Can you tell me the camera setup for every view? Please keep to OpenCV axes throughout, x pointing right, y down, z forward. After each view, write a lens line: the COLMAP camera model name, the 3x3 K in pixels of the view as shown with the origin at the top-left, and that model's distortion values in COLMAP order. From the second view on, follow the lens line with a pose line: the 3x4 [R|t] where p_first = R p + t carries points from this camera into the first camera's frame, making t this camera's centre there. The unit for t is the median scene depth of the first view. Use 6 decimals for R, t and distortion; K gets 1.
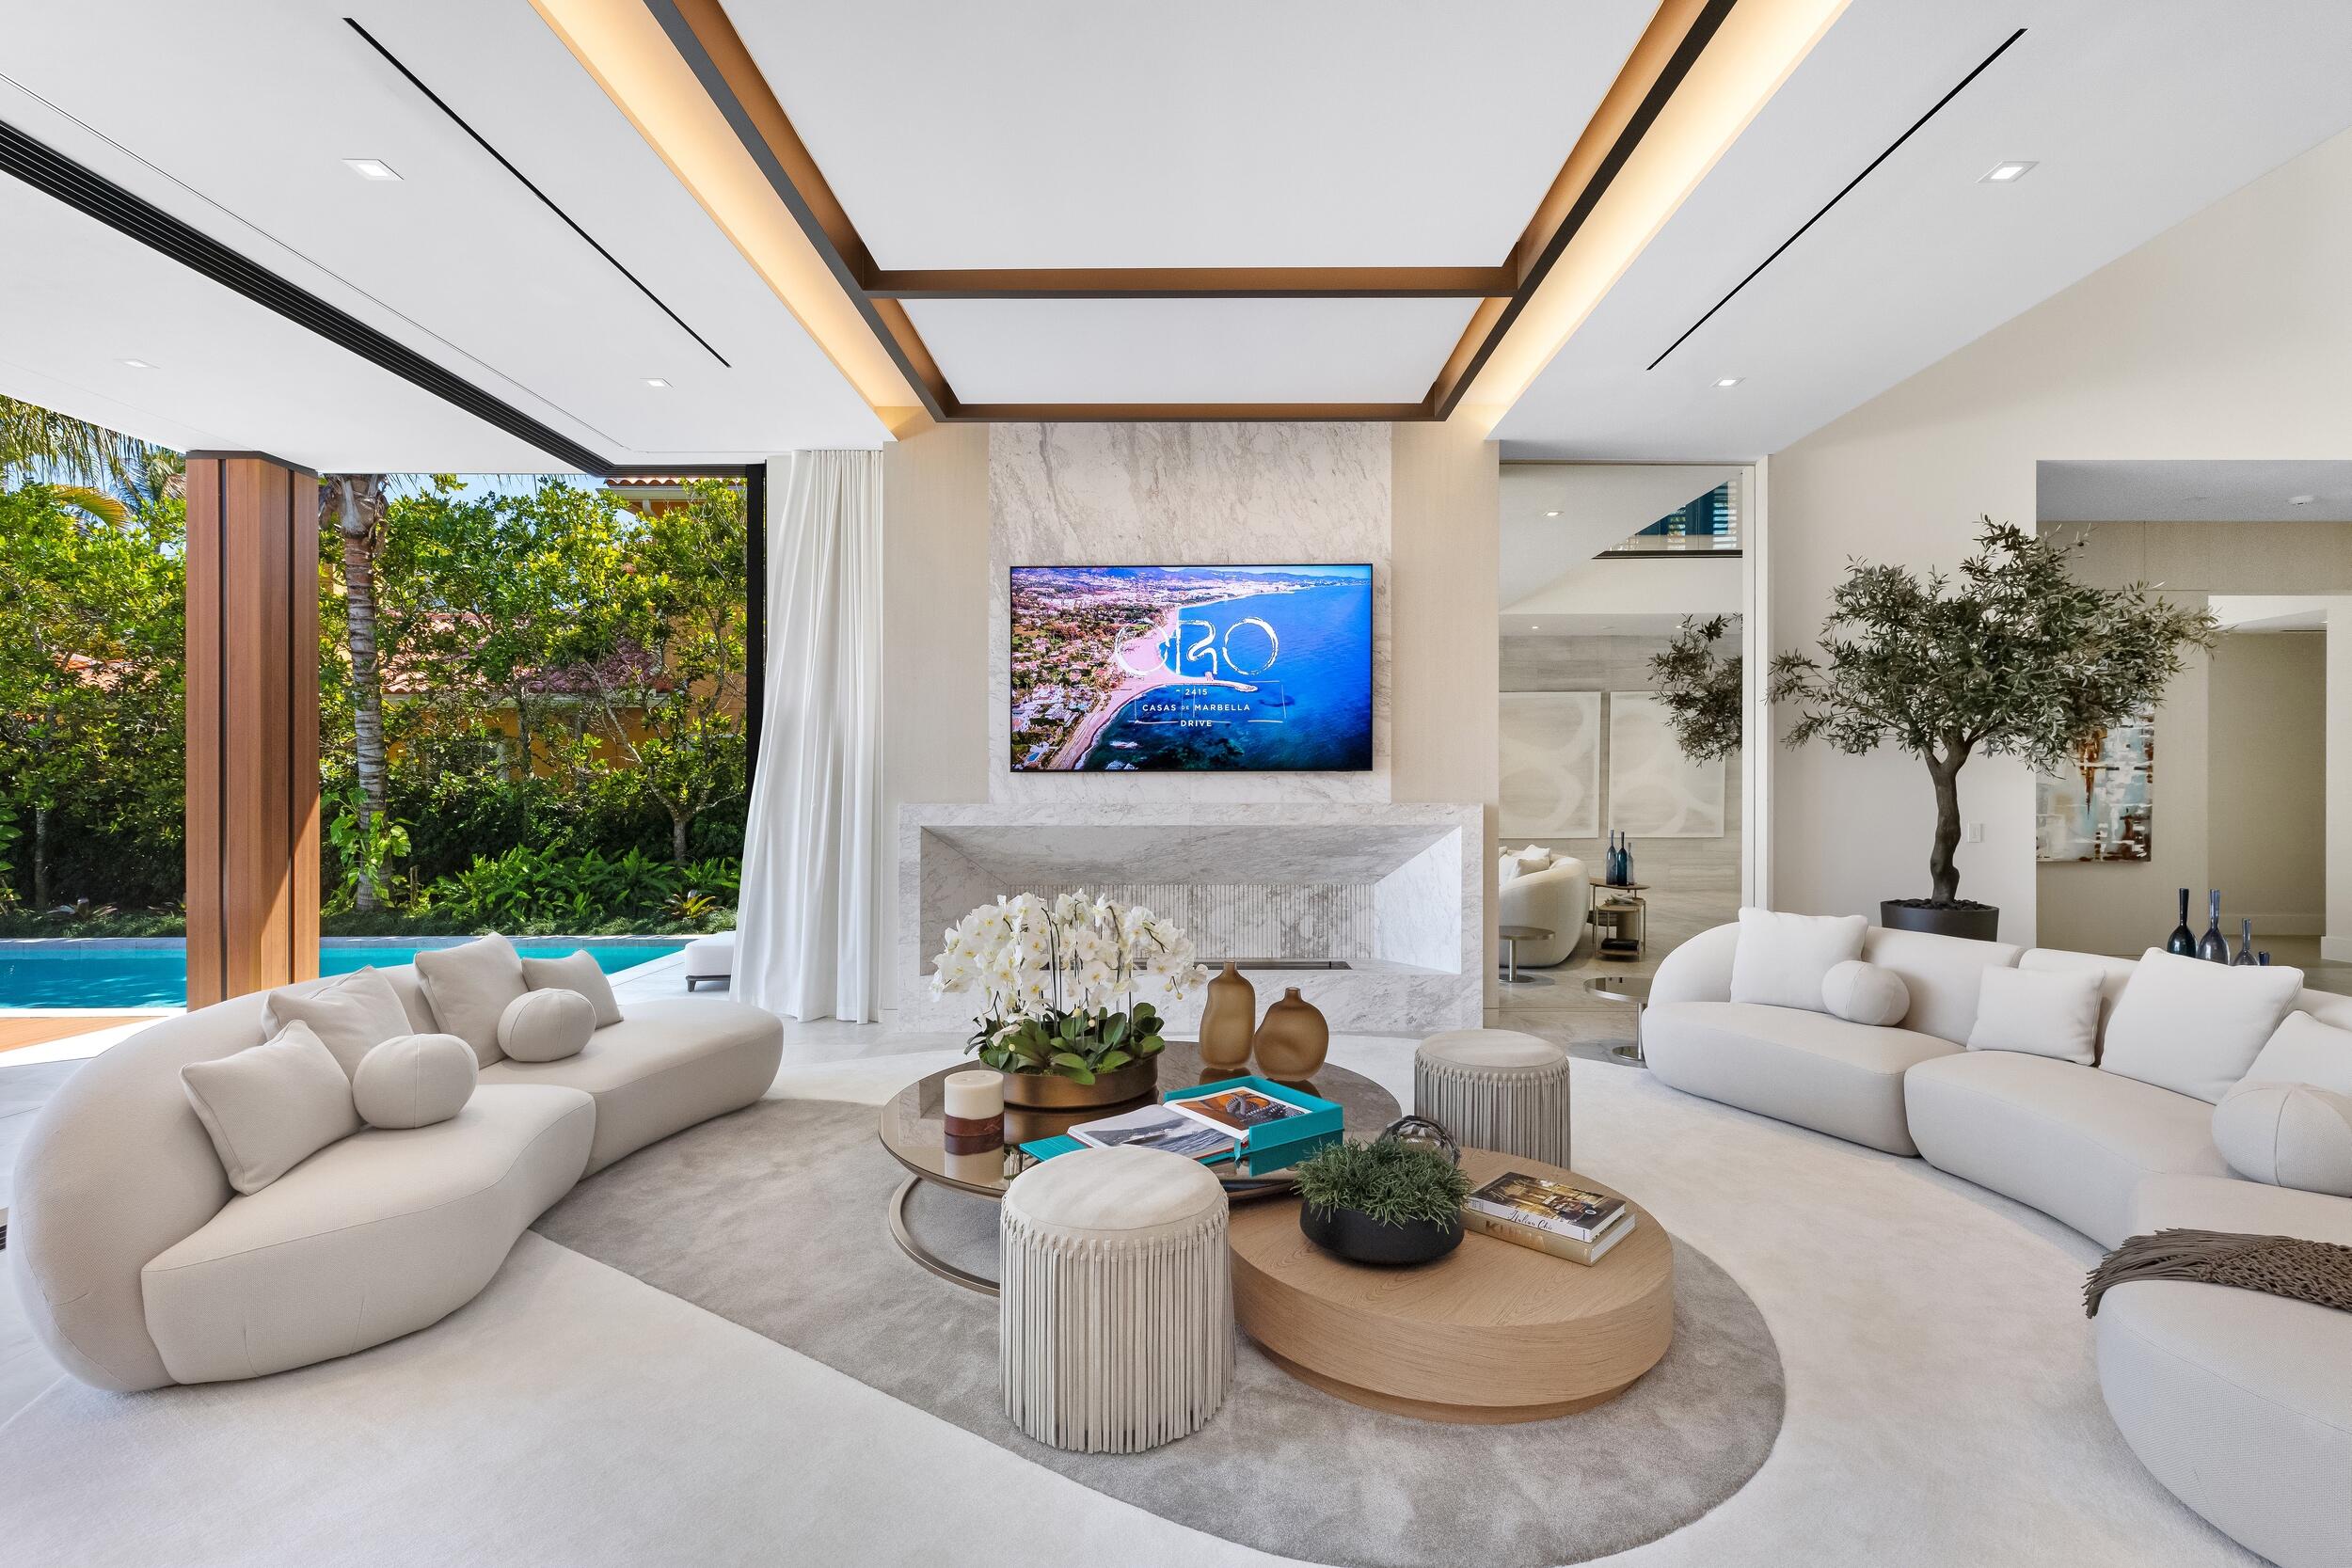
lens RADIAL K [[1077.9, 0, 1196.1], [0, 1077.9, 784.2], [0, 0, 1]] dist [0.009515, -0.002936]
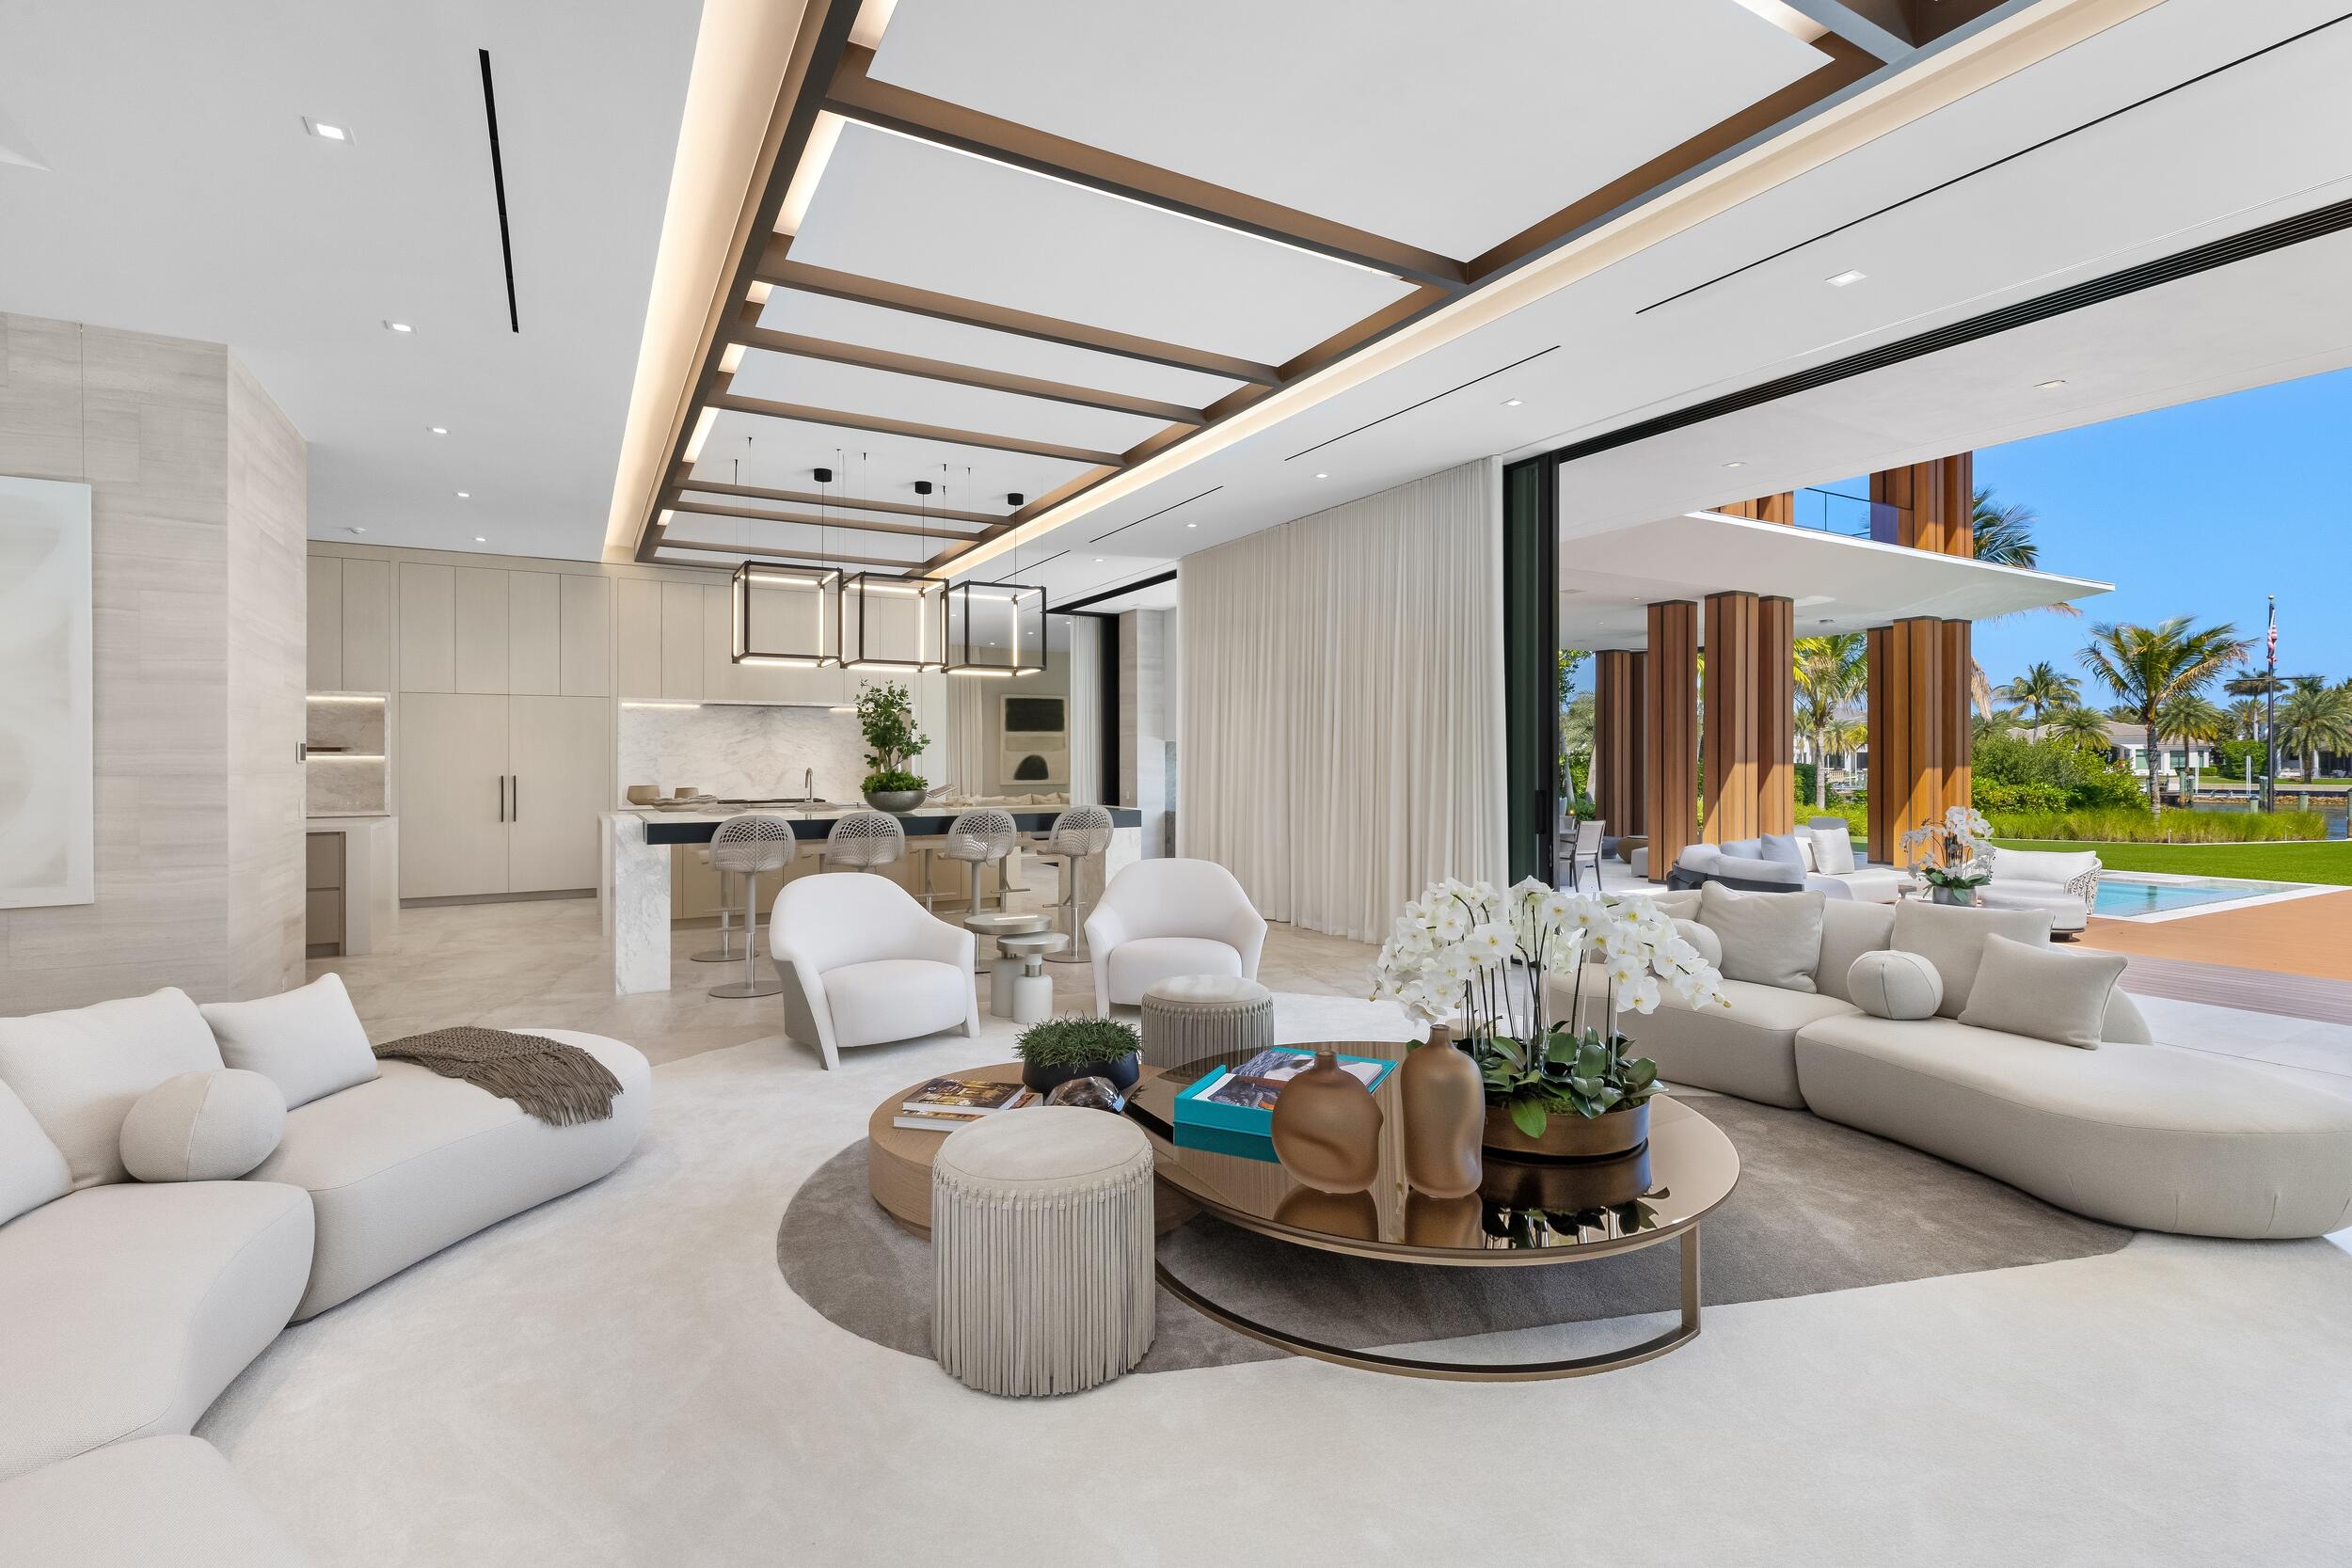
lens RADIAL K [[1077.9, 0, 1180.3], [0, 1077.9, 783.1], [0, 0, 1]] dist [0.009515, -0.002936]
pose [[-0.866039, 0.001398, -0.499975, 2.751116], [-0.000950, 0.999990, 0.004442, 0.100556], [0.499976, 0.004322, -0.866028, 8.283372]]
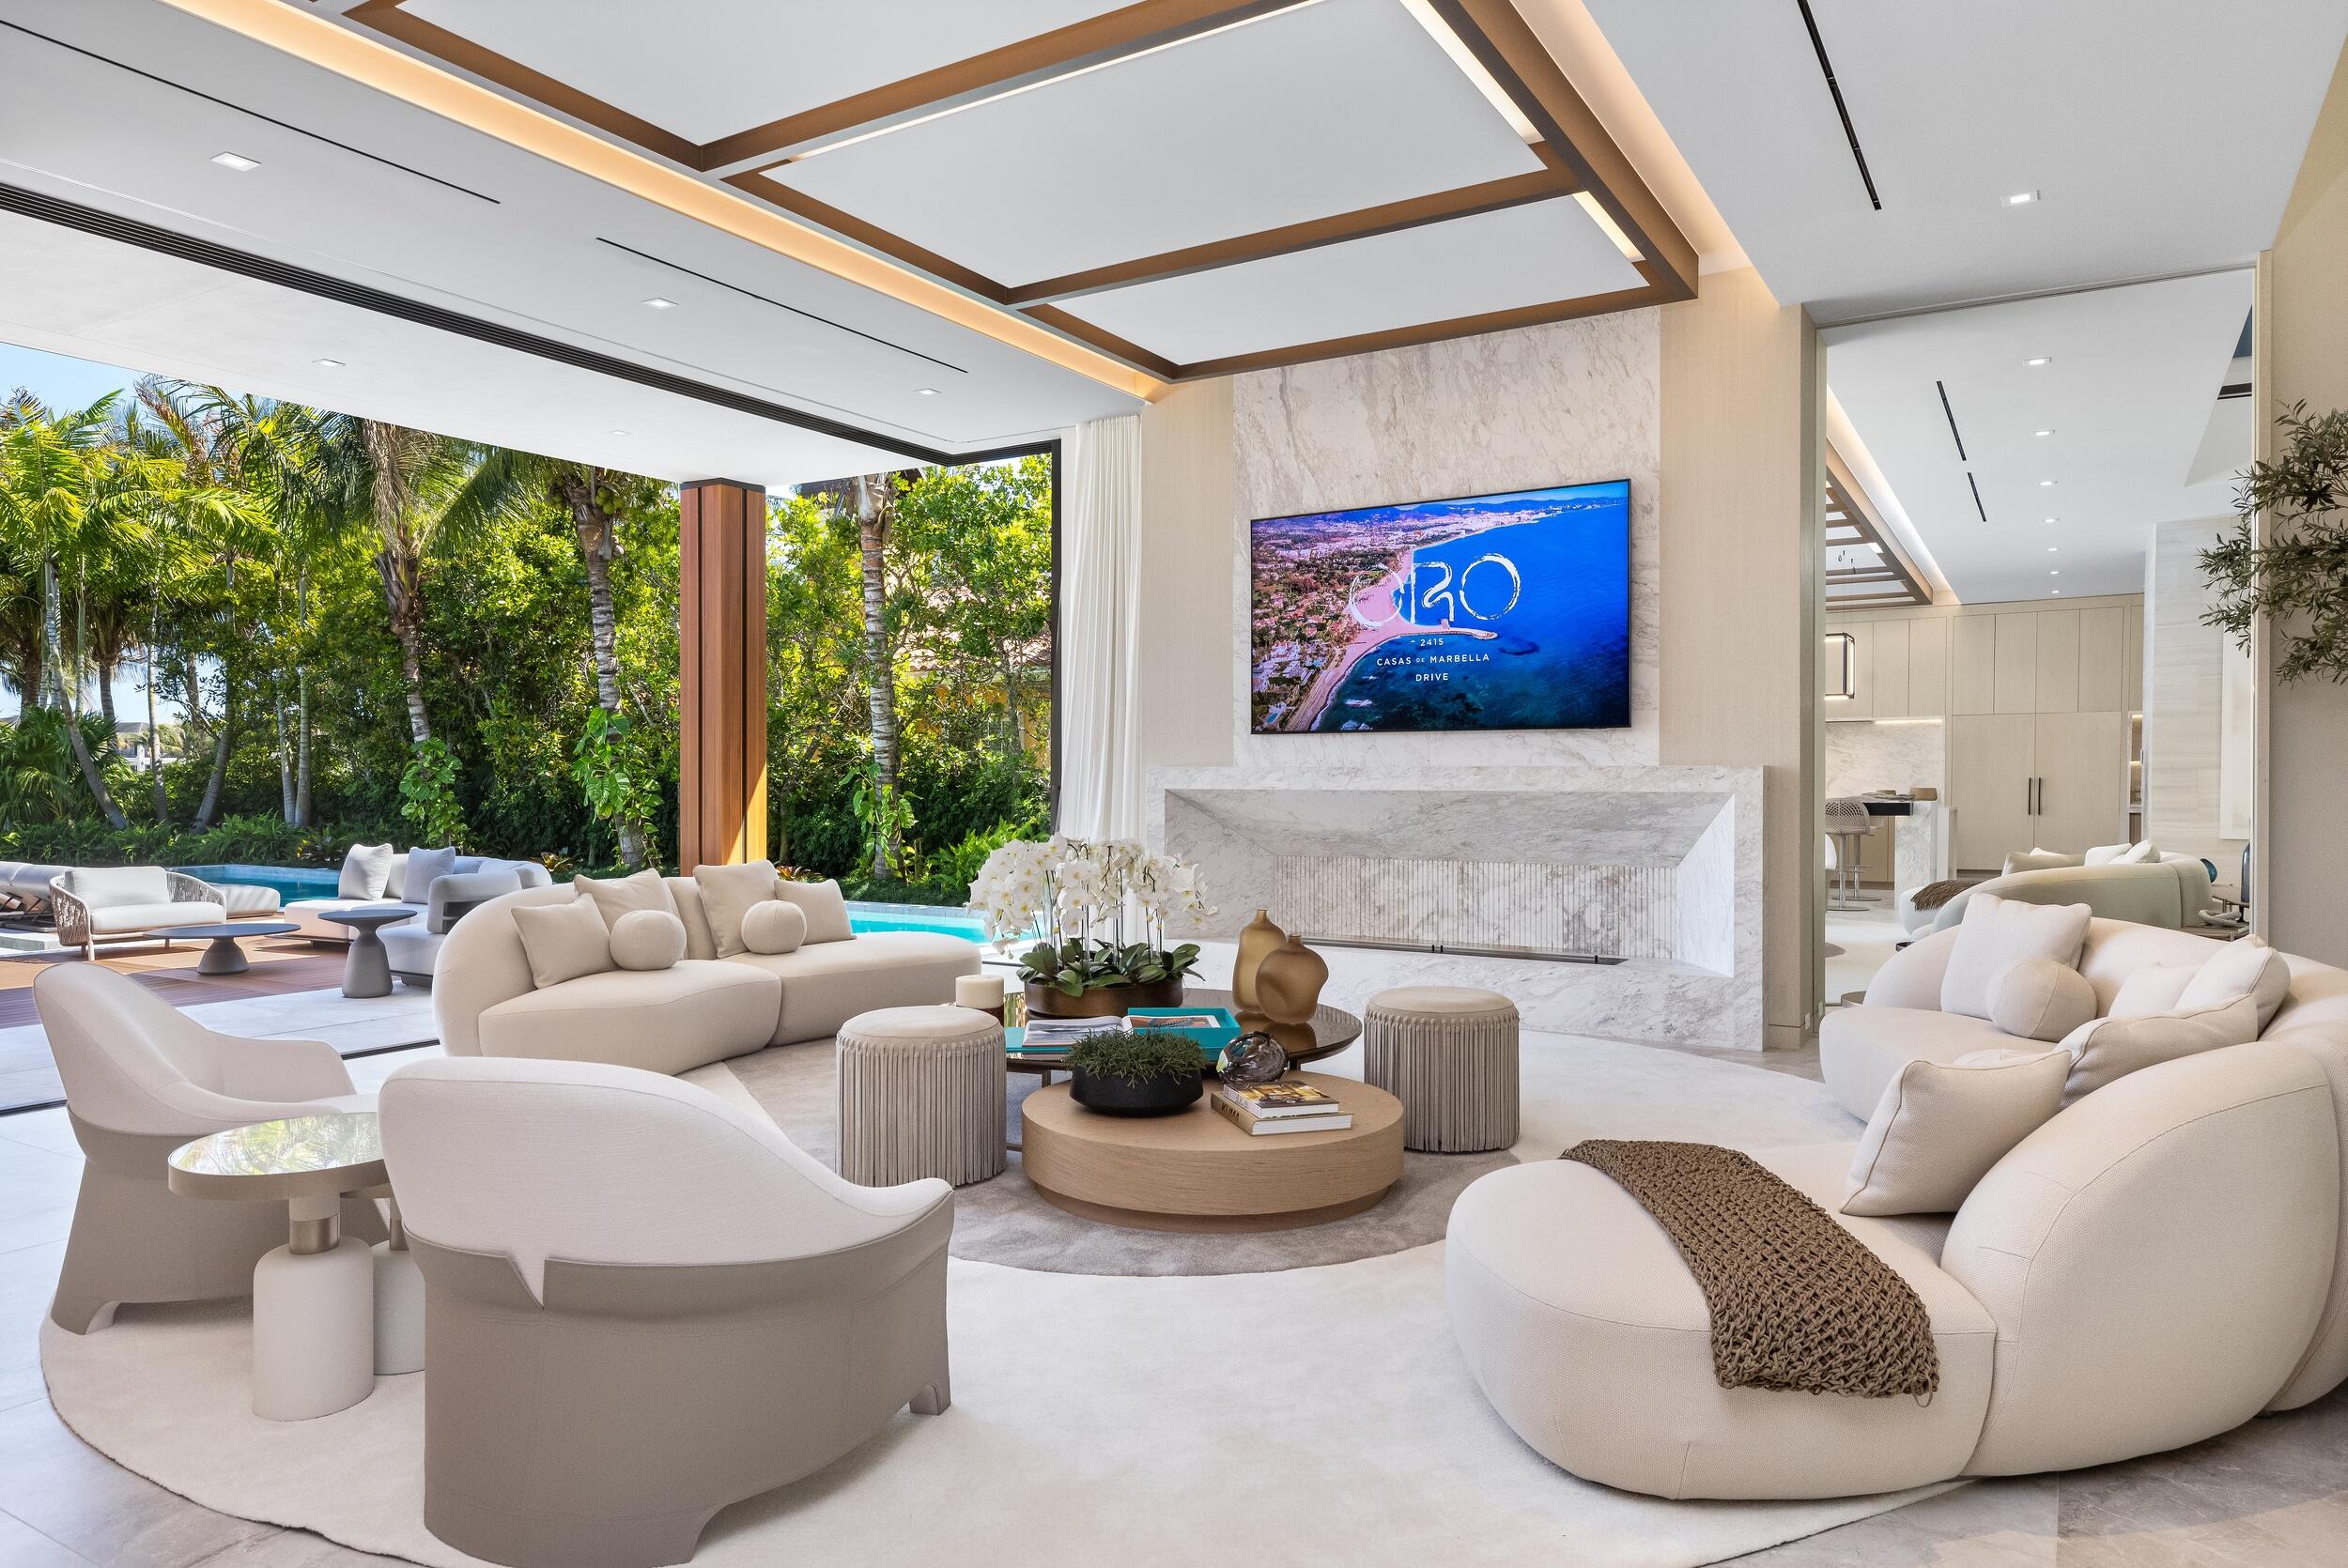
lens RADIAL K [[1500.7, 0, 1168.8], [0, 1500.7, 780.6], [0, 0, 1]] dist [0.011237, 0.002400]
pose [[0.848596, 0.004605, -0.529021, 0.474430], [-0.000725, 0.999971, 0.007541, 0.020268], [0.529040, -0.006016, 0.848575, -0.174911]]
